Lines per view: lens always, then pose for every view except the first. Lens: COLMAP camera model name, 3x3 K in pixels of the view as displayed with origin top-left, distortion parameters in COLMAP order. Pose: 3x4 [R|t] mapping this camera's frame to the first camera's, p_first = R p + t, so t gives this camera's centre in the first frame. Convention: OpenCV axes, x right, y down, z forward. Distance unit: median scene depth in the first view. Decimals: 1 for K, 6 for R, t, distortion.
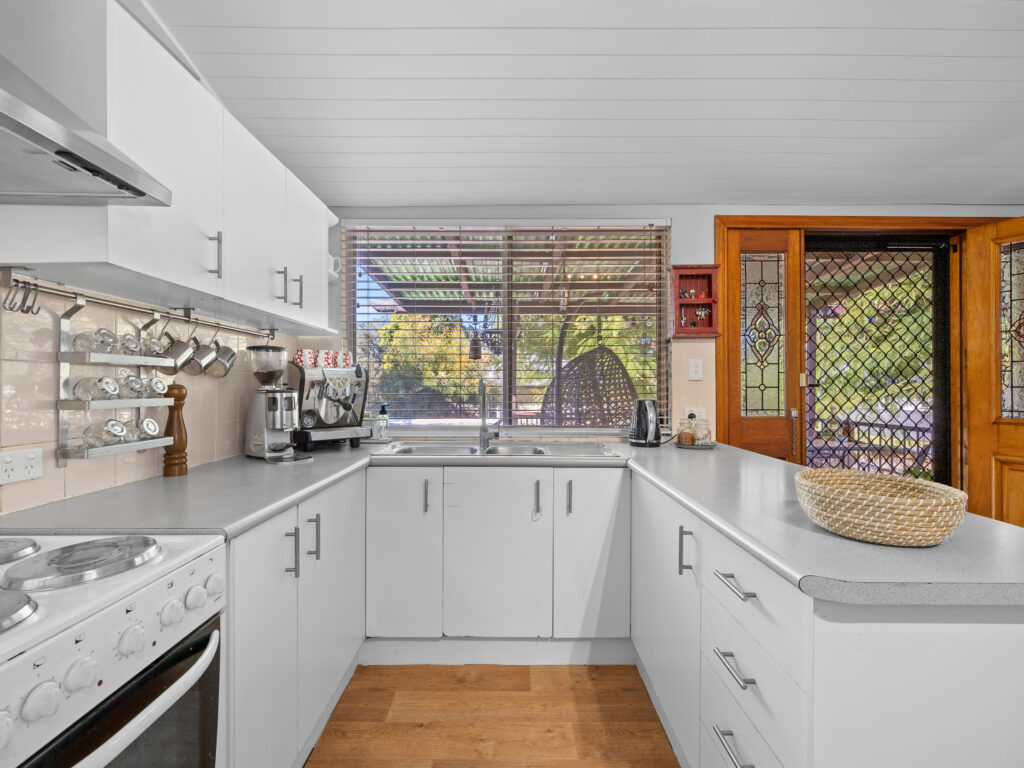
lens RADIAL K [[468.8, 0, 516.8], [0, 468.8, 386.8], [0, 0, 1]] dist [-0.005748, 0.001195]
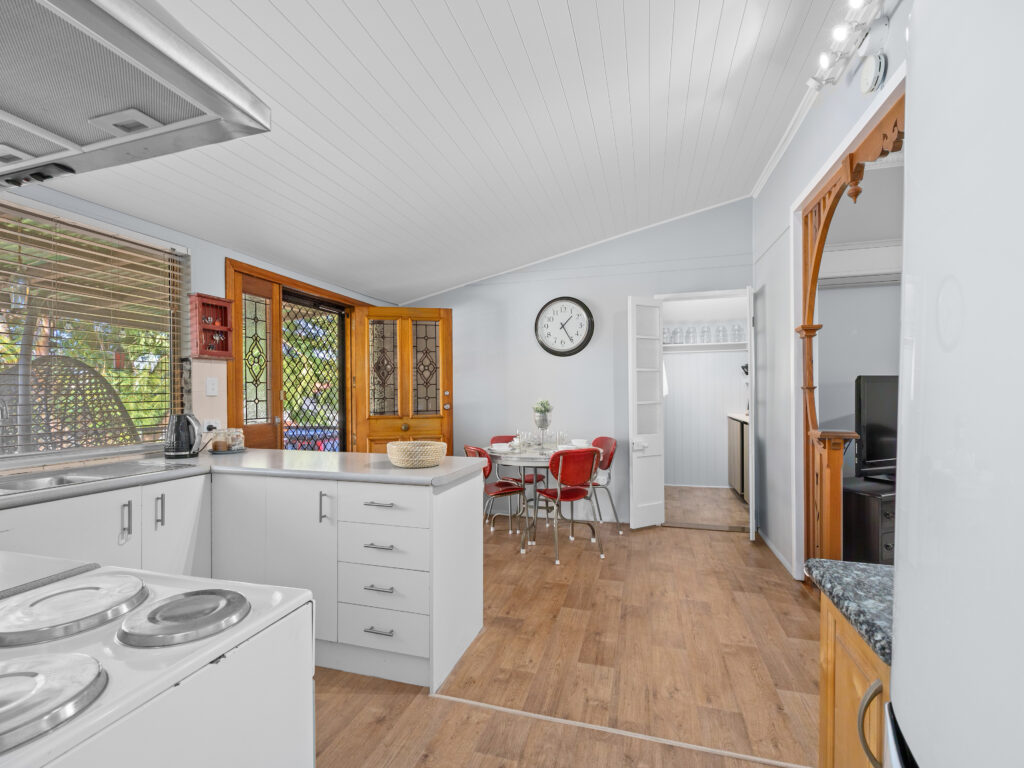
lens RADIAL K [[468.8, 0, 511.0], [0, 468.8, 392.5], [0, 0, 1]] dist [-0.005748, 0.001195]
pose [[0.286517, 0.000387, 0.958075, -0.507071], [0.012922, 0.999907, -0.004268, -0.008141], [-0.957988, 0.013603, 0.286486, -0.029521]]
